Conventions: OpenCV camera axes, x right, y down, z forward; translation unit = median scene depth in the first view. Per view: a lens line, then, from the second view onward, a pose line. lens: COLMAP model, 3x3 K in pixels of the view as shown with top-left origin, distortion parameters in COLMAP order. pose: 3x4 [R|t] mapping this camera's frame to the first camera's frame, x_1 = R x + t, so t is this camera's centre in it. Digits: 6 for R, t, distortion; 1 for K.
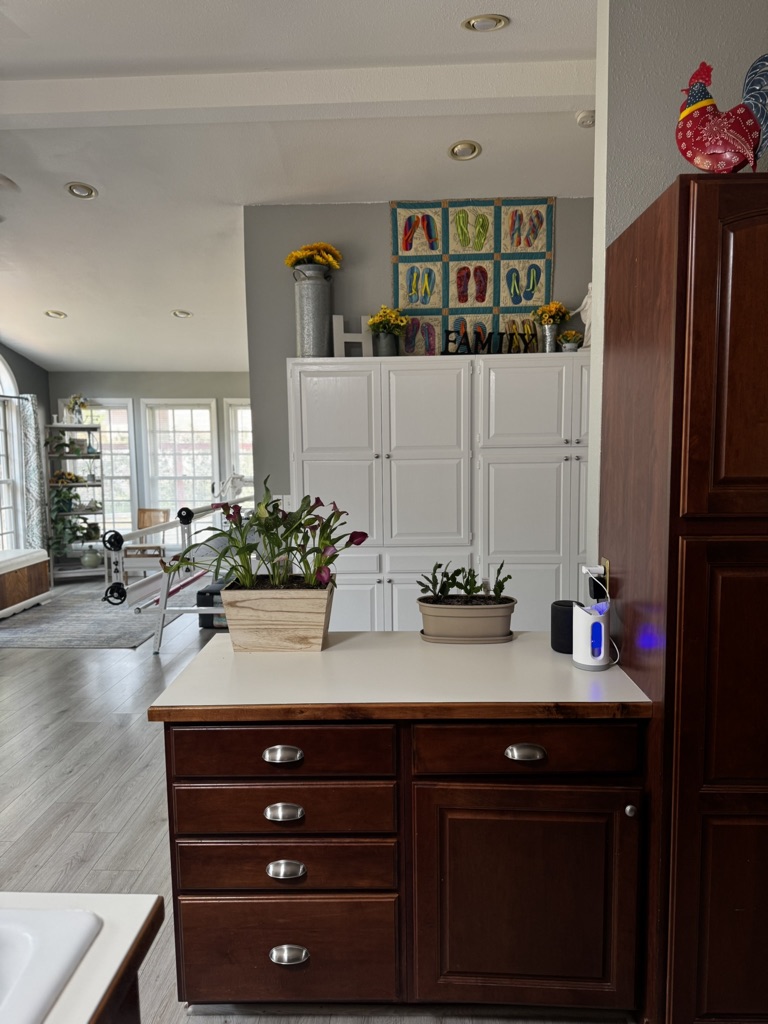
lens RADIAL K [[725.4, 0, 393.3], [0, 725.4, 518.8], [0, 0, 1]] dist [0.051242, -0.064767]
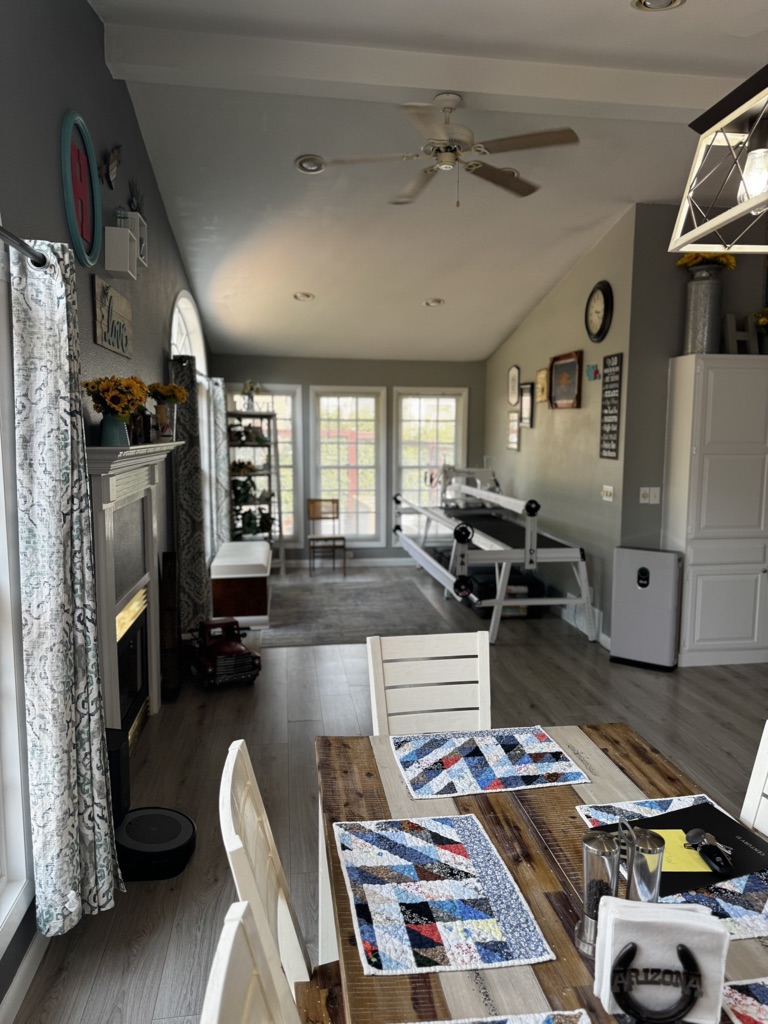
lens RADIAL K [[725.4, 0, 378.3], [0, 725.4, 521.8], [0, 0, 1]] dist [0.051242, -0.064767]
pose [[0.984803, -0.004157, 0.173626, -0.434633], [0.000593, 0.999788, 0.020574, -0.003599], [-0.173675, -0.020158, 0.984597, 0.032220]]
